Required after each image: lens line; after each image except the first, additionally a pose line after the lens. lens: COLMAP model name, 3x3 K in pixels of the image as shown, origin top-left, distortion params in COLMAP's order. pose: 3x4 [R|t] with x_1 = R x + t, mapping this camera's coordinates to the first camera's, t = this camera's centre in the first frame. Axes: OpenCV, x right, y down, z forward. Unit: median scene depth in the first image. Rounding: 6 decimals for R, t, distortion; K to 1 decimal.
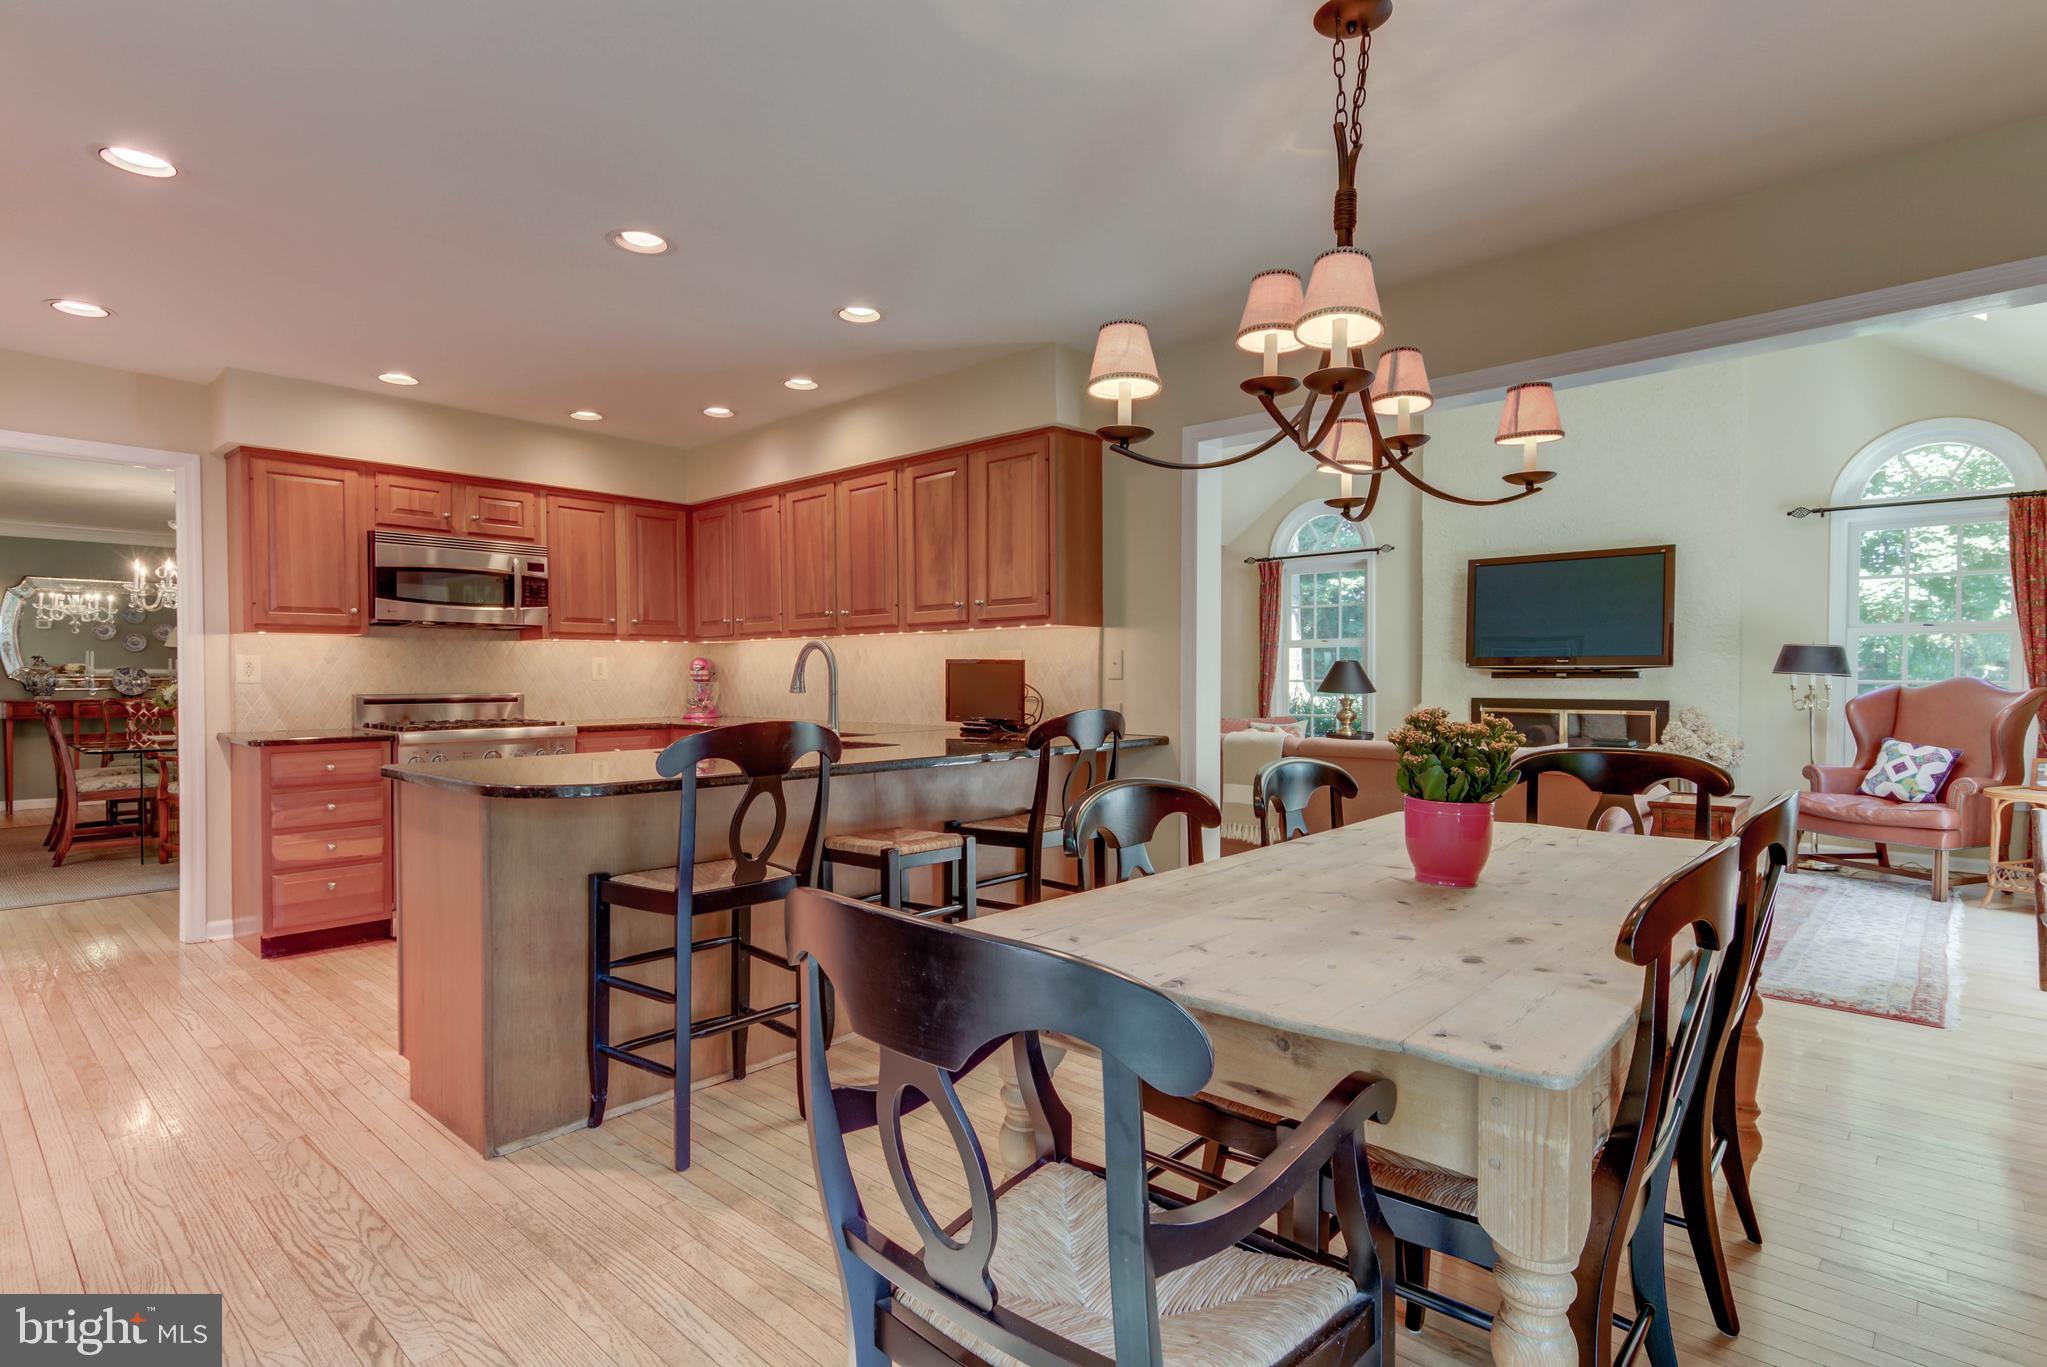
lens RADIAL K [[1026.2, 0, 1024.4], [0, 1026.2, 688.0], [0, 0, 1]] dist [0.021469, -0.006544]
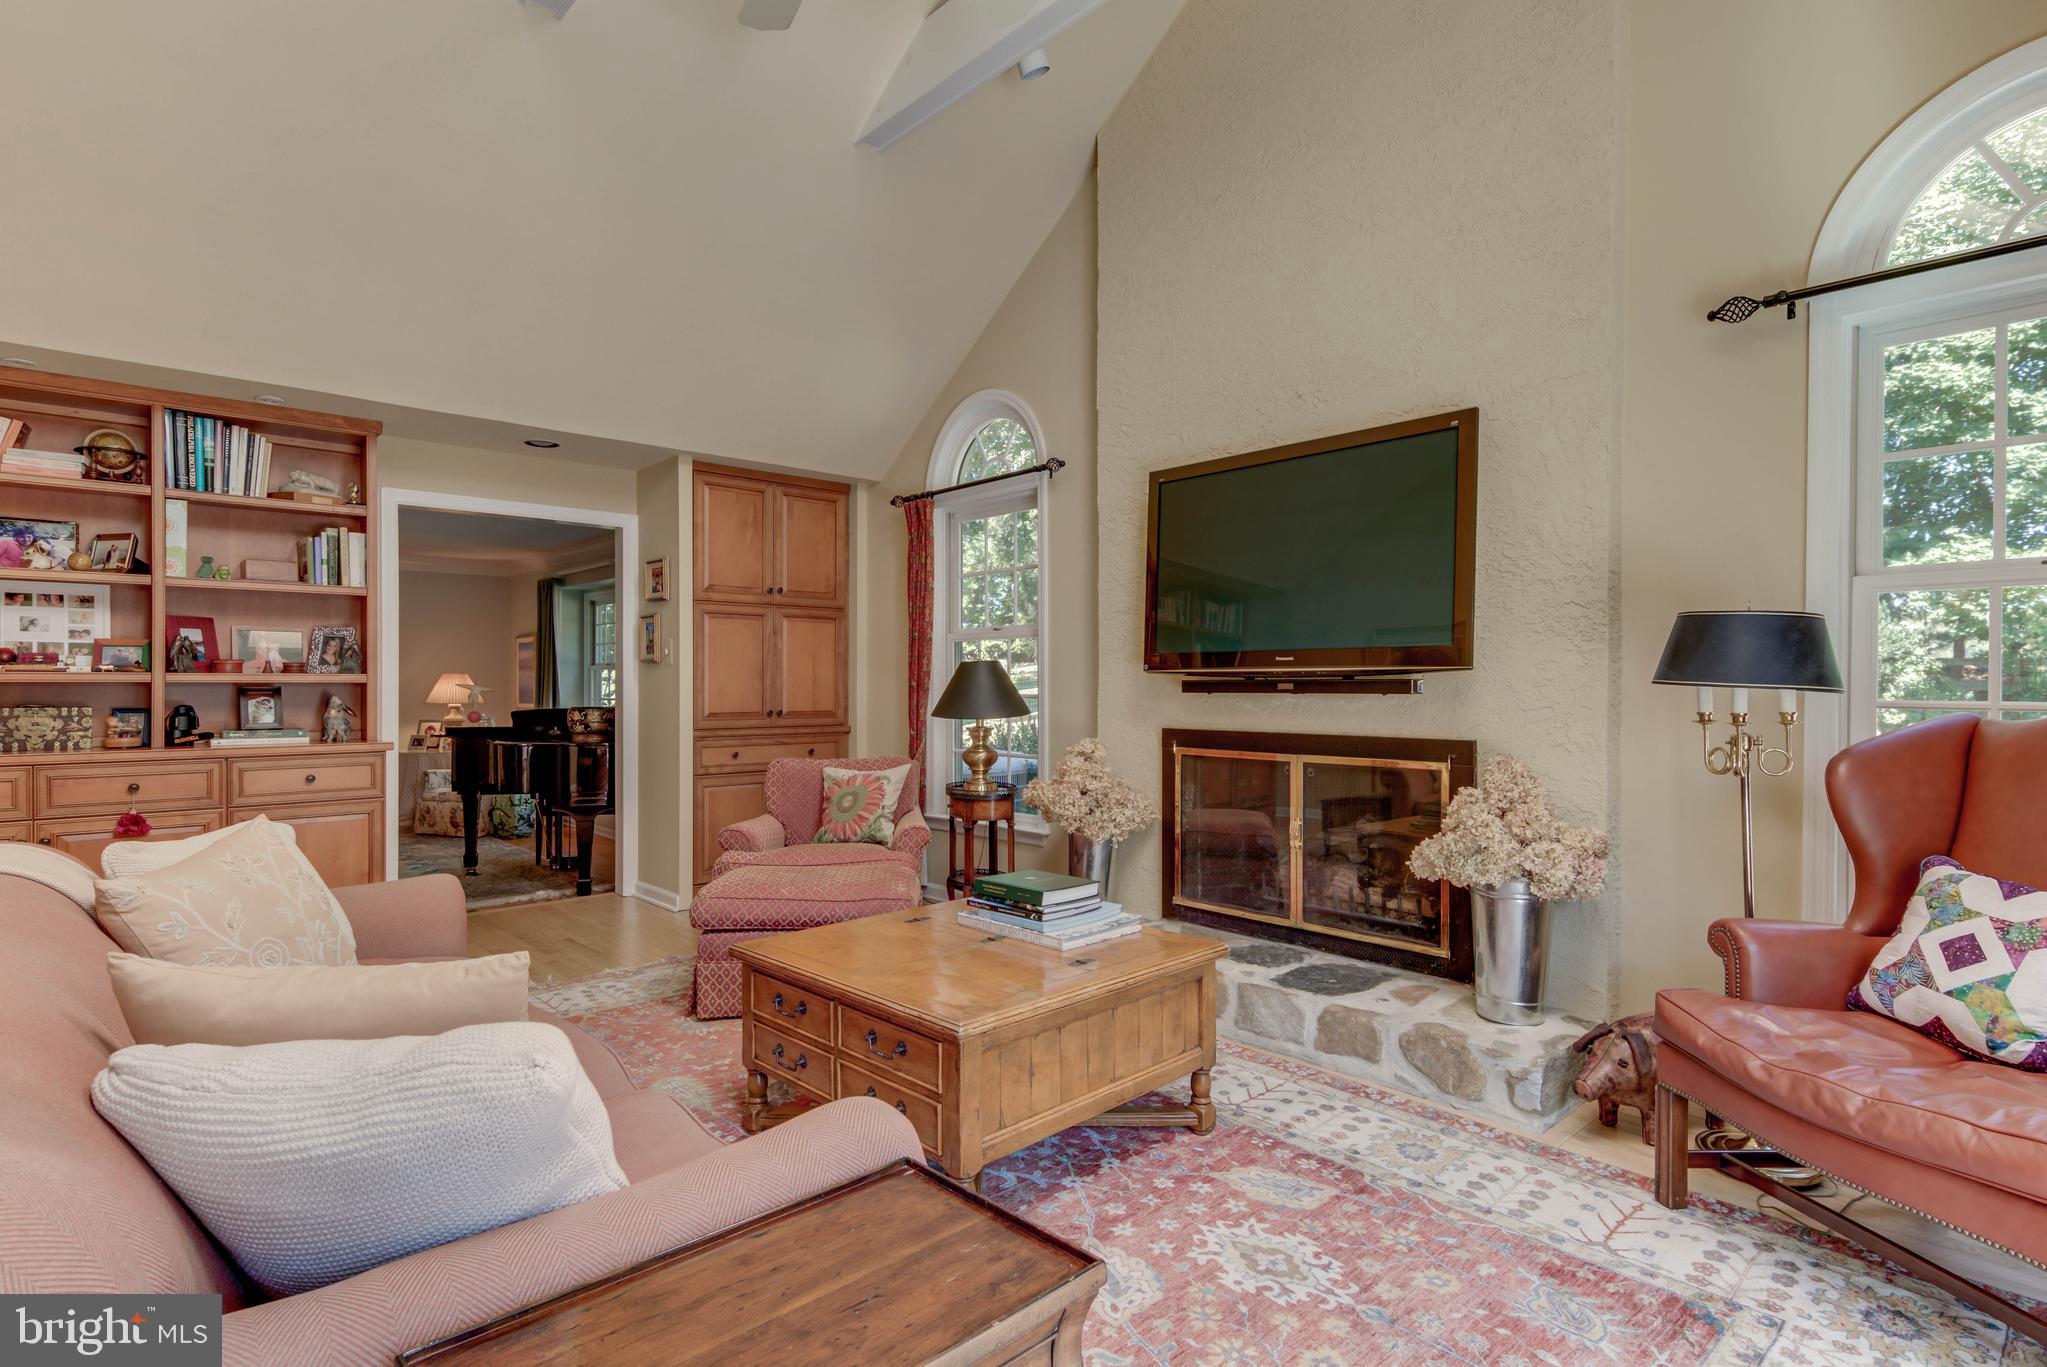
lens RADIAL K [[1026.2, 0, 1028.5], [0, 1026.2, 691.3], [0, 0, 1]] dist [0.021469, -0.006544]
pose [[0.996575, 0.001853, -0.082672, 0.673362], [-0.002454, 0.999971, -0.007178, -0.009980], [0.082657, 0.007356, 0.996551, 0.752128]]
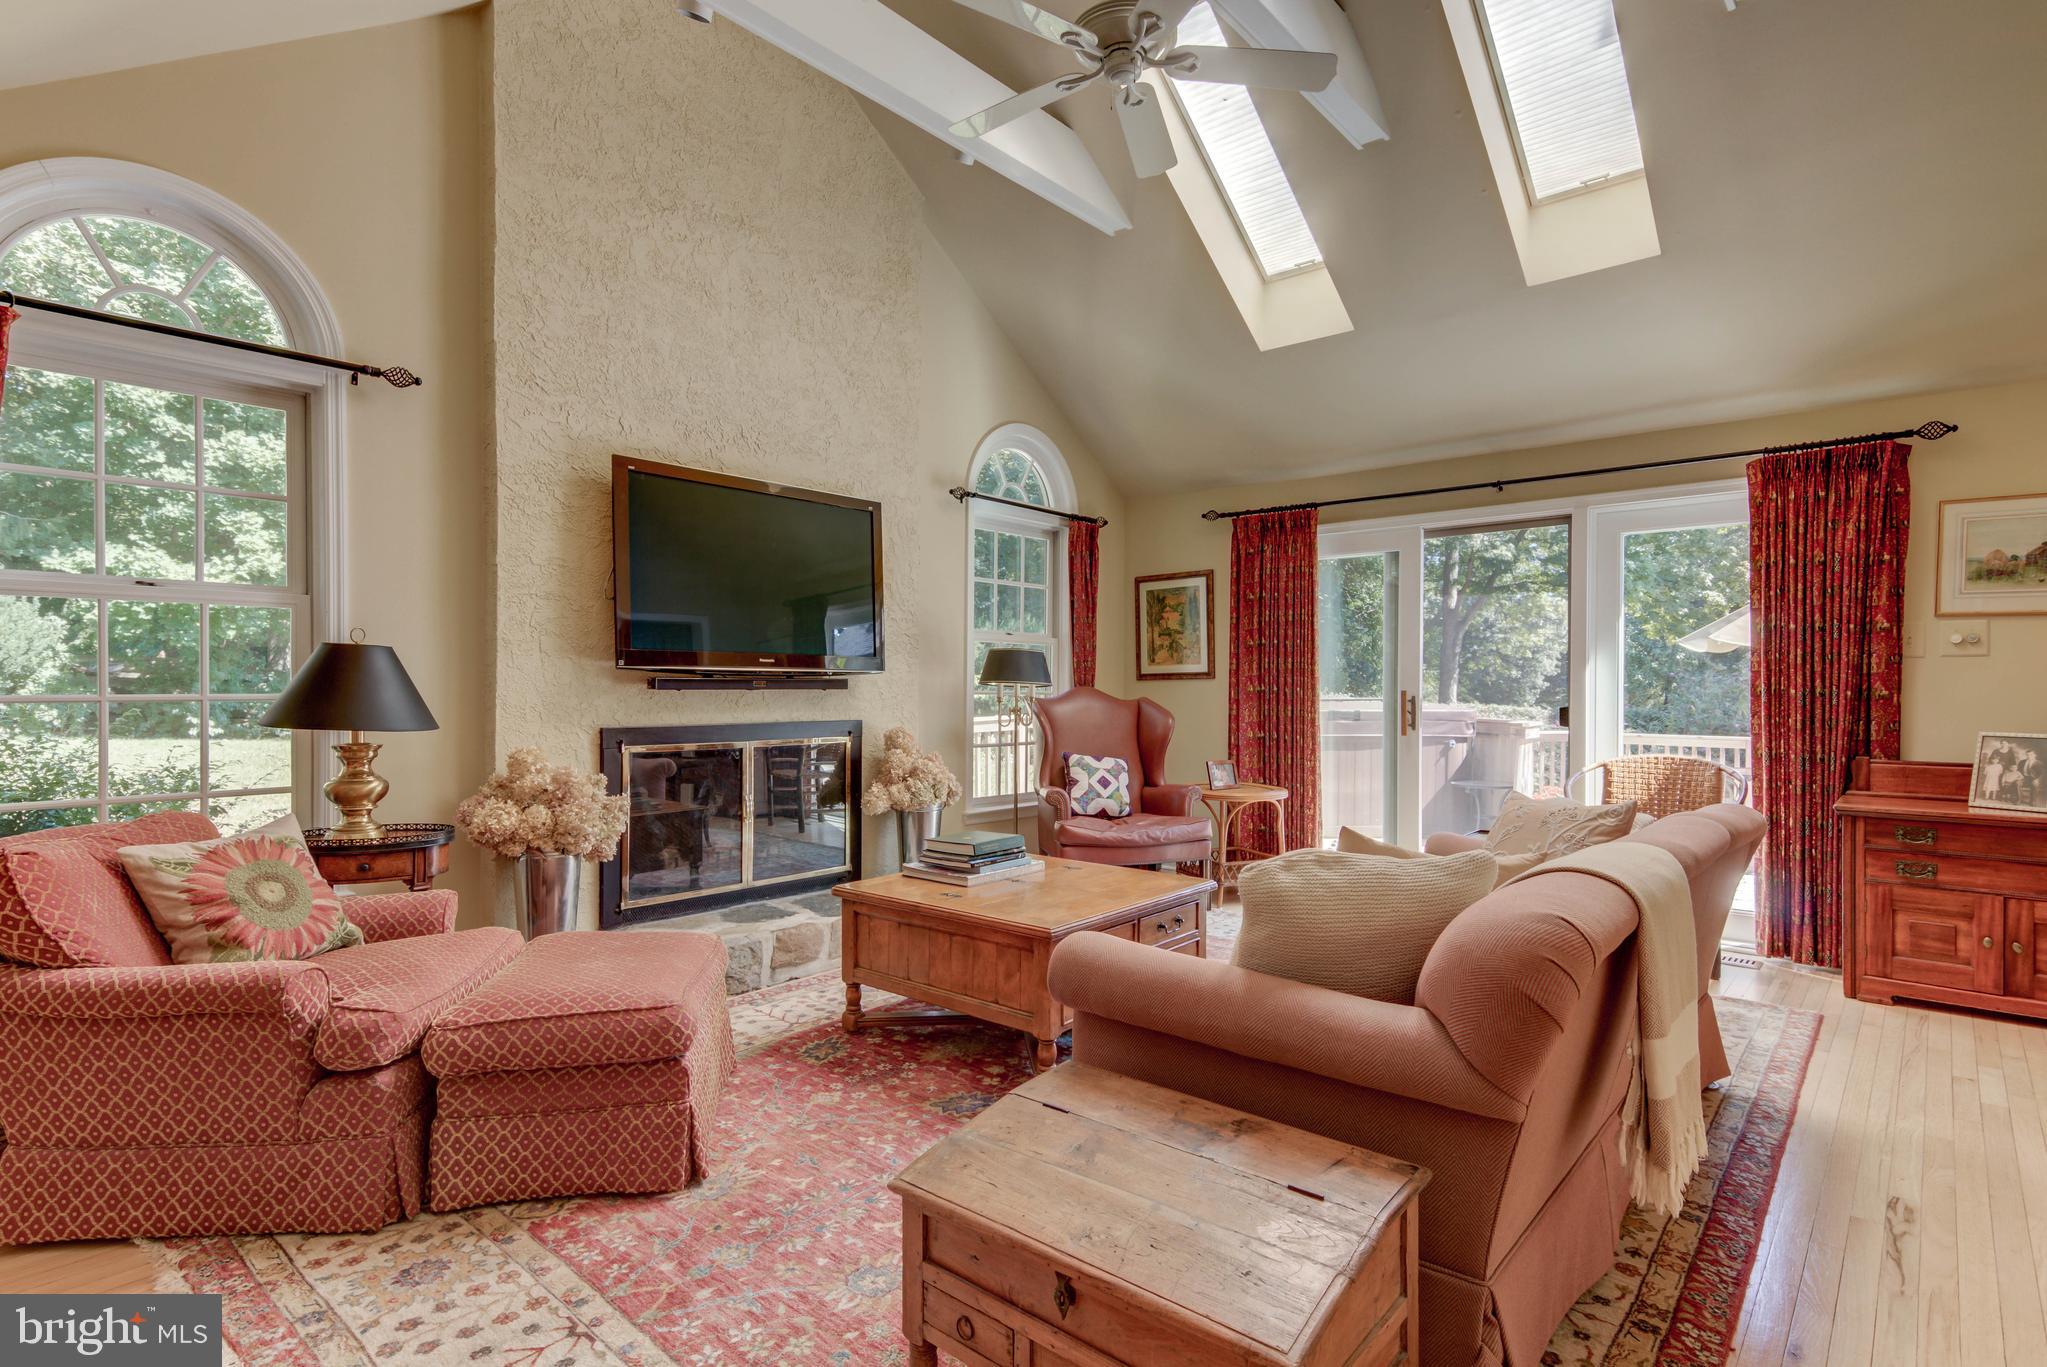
lens RADIAL K [[1026.2, 0, 1016.7], [0, 1026.2, 690.2], [0, 0, 1]] dist [0.021469, -0.006544]
pose [[-0.021653, -0.001622, 0.999764, -0.123338], [0.010555, 0.999943, 0.001851, -0.012940], [-0.999710, 0.010592, -0.021635, 1.331716]]
